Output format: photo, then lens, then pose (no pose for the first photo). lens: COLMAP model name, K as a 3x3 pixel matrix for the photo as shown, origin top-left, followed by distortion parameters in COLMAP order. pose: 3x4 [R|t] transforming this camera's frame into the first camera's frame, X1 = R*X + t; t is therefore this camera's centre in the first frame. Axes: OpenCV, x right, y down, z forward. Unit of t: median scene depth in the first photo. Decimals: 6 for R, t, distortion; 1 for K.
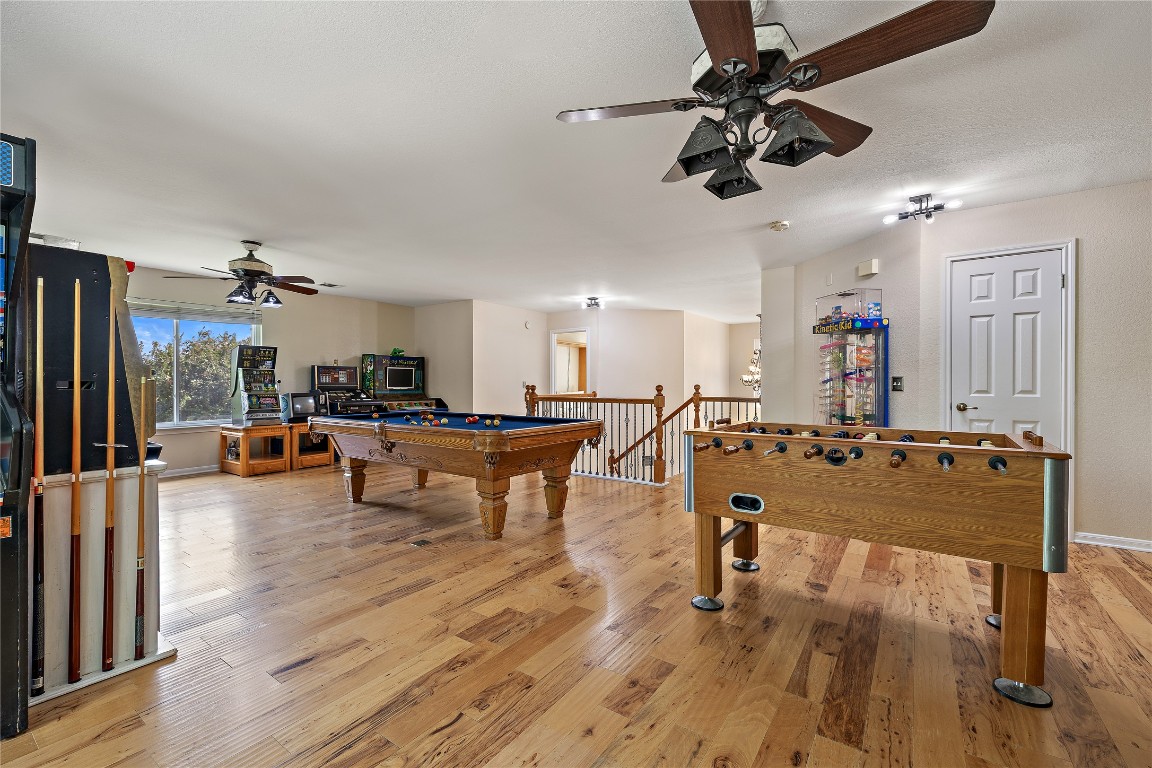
lens RADIAL K [[492.6, 0, 572.6], [0, 492.6, 386.1], [0, 0, 1]] dist [-0.001417, 0.000070]
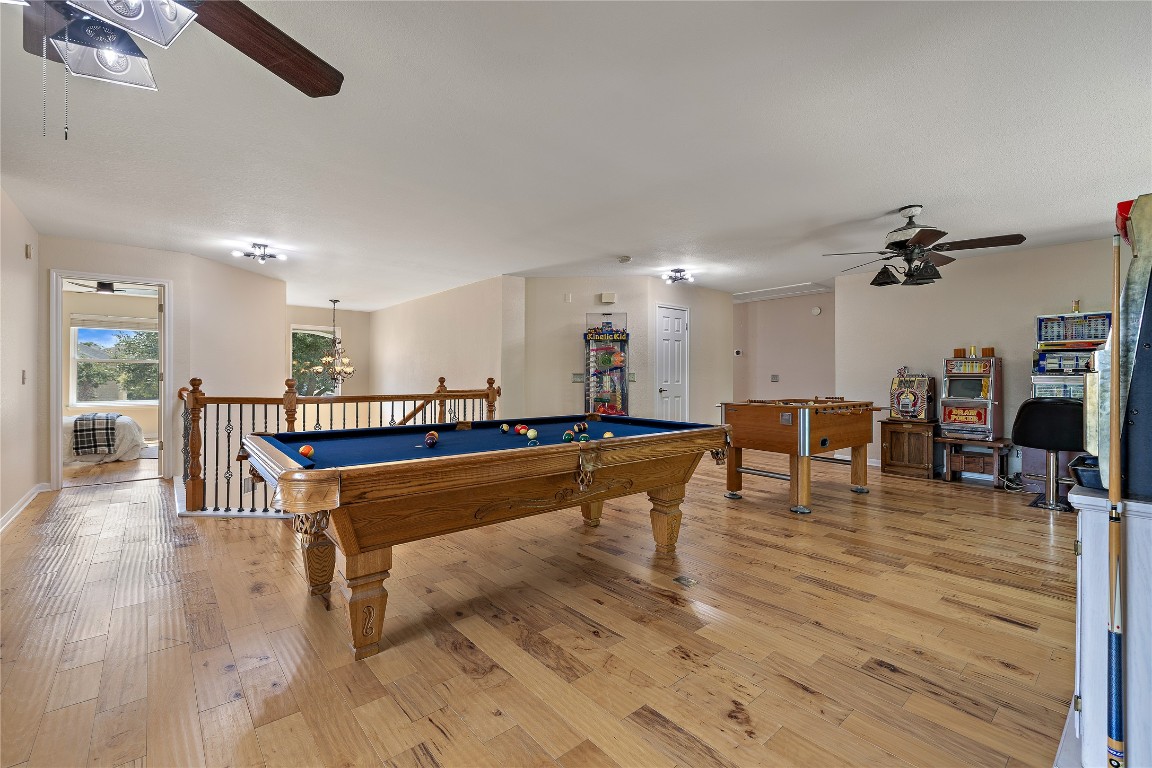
lens RADIAL K [[492.6, 0, 566.3], [0, 492.6, 377.1], [0, 0, 1]] dist [-0.001417, 0.000070]
pose [[0.244242, 0.001155, 0.969714, -1.158464], [0.000160, 0.999999, -0.001231, -0.004095], [-0.969714, 0.000456, 0.244241, 1.035064]]
